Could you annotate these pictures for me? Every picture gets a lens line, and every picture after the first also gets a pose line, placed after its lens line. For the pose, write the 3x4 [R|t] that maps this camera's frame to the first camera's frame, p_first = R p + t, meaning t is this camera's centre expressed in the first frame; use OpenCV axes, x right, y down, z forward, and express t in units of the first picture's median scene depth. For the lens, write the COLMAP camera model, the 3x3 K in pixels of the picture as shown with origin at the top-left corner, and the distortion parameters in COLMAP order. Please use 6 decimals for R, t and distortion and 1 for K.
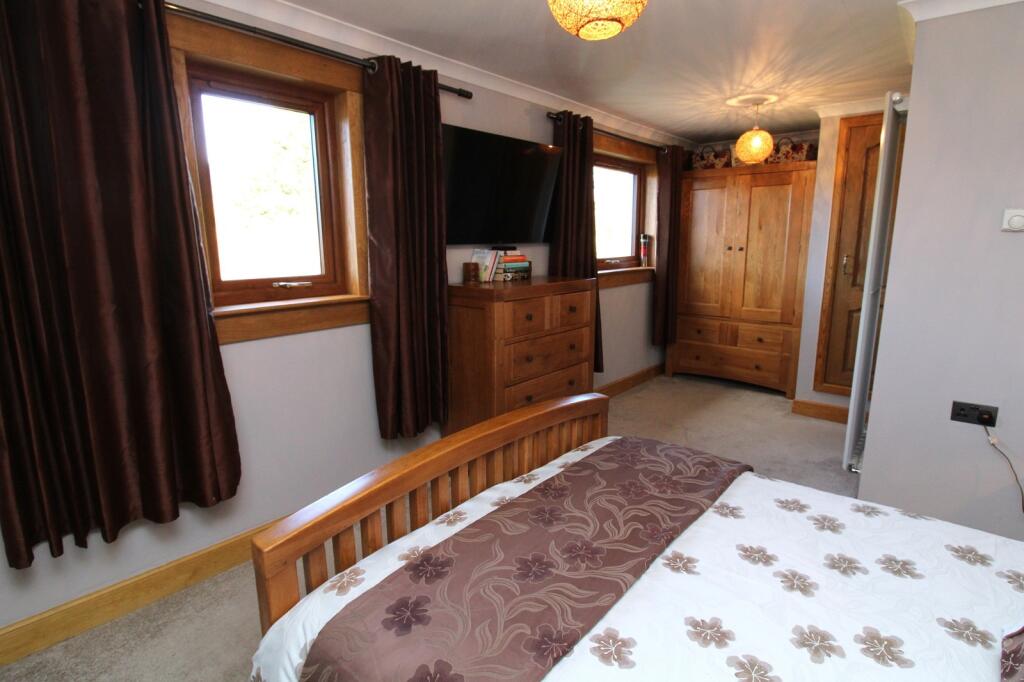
lens RADIAL K [[510.2, 0, 521.2], [0, 510.2, 339.7], [0, 0, 1]] dist [0.001351, -0.010020]
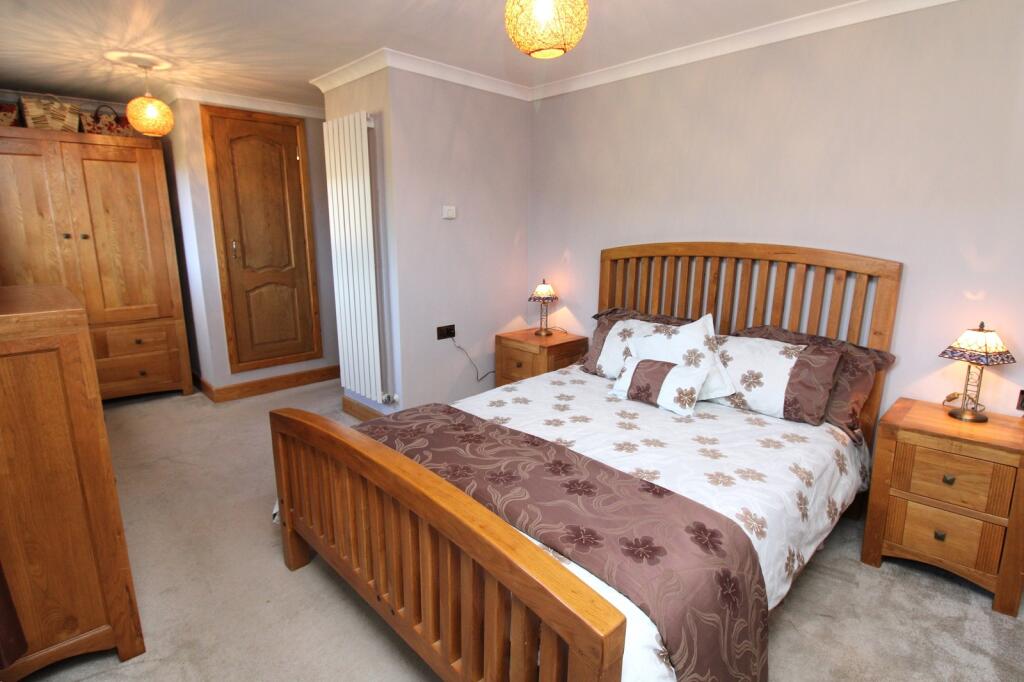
lens RADIAL K [[510.2, 0, 521.2], [0, 510.2, 339.7], [0, 0, 1]] dist [0.001351, -0.010020]
pose [[0.085806, -0.211922, 0.973512, -0.353530], [0.191424, 0.962418, 0.192635, -0.051155], [-0.977750, 0.169824, 0.123148, 0.294563]]
